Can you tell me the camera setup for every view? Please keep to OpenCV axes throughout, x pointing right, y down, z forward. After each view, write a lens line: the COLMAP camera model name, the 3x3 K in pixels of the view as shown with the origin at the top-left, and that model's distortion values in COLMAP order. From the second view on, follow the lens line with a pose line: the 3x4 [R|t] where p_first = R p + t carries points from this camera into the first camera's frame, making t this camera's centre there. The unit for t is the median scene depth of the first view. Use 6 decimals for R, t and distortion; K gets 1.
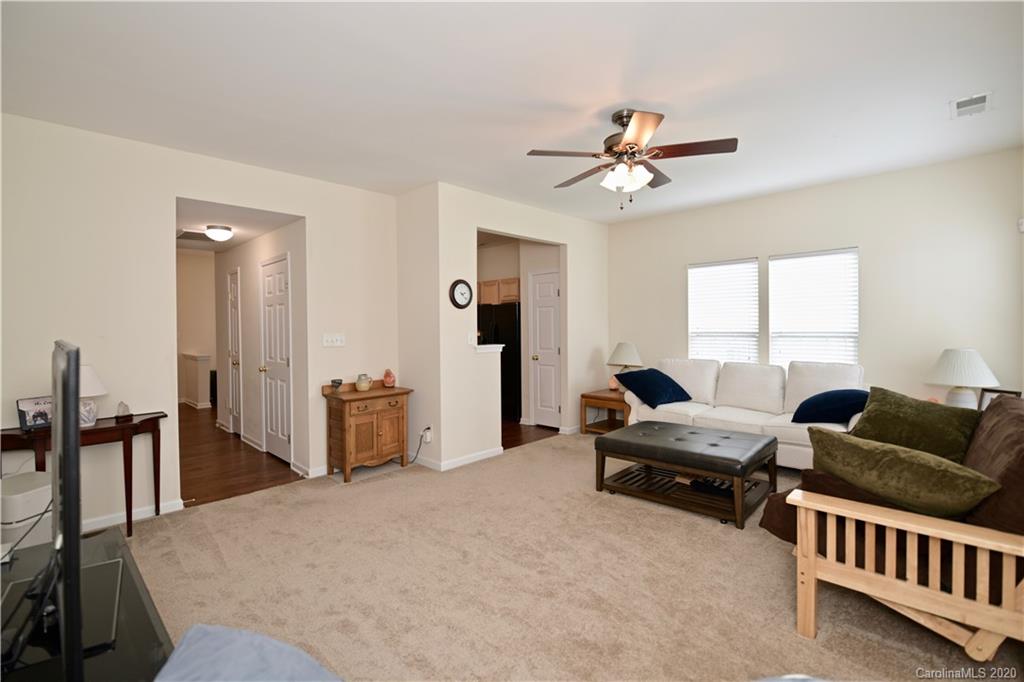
lens RADIAL K [[465.9, 0, 504.7], [0, 465.9, 324.0], [0, 0, 1]] dist [-0.009791, -0.002978]
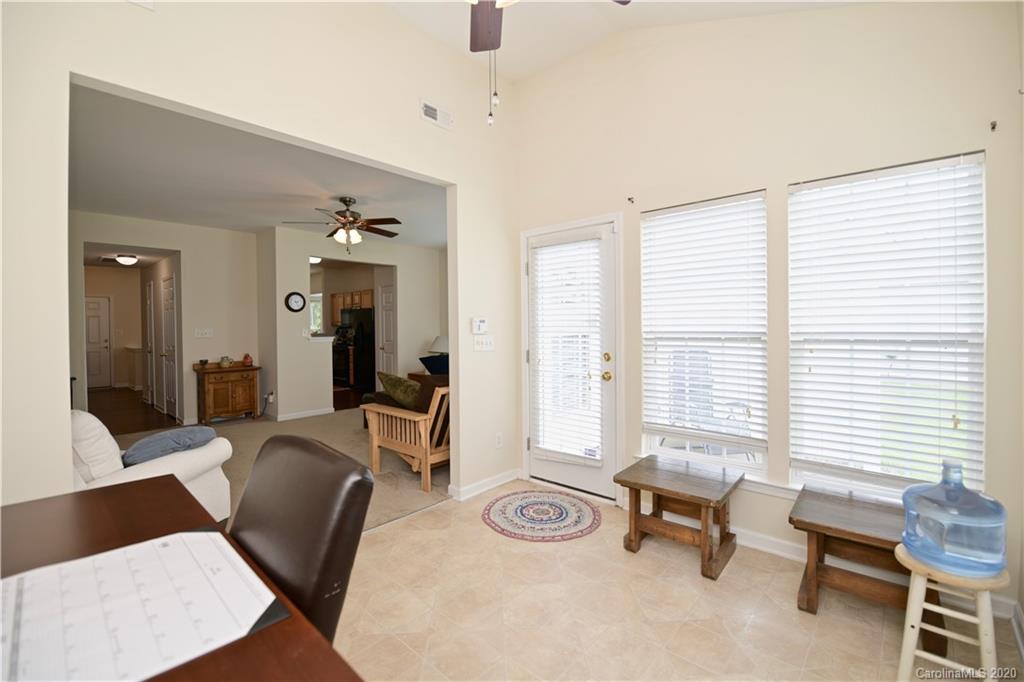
lens RADIAL K [[445.9, 0, 513.8], [0, 445.9, 322.9], [0, 0, 1]] dist [-0.005867, -0.007364]
pose [[0.998459, -0.000839, 0.055496, 0.526842], [0.001194, 0.999979, -0.006366, 0.011641], [-0.055490, 0.006423, 0.998439, -0.452172]]
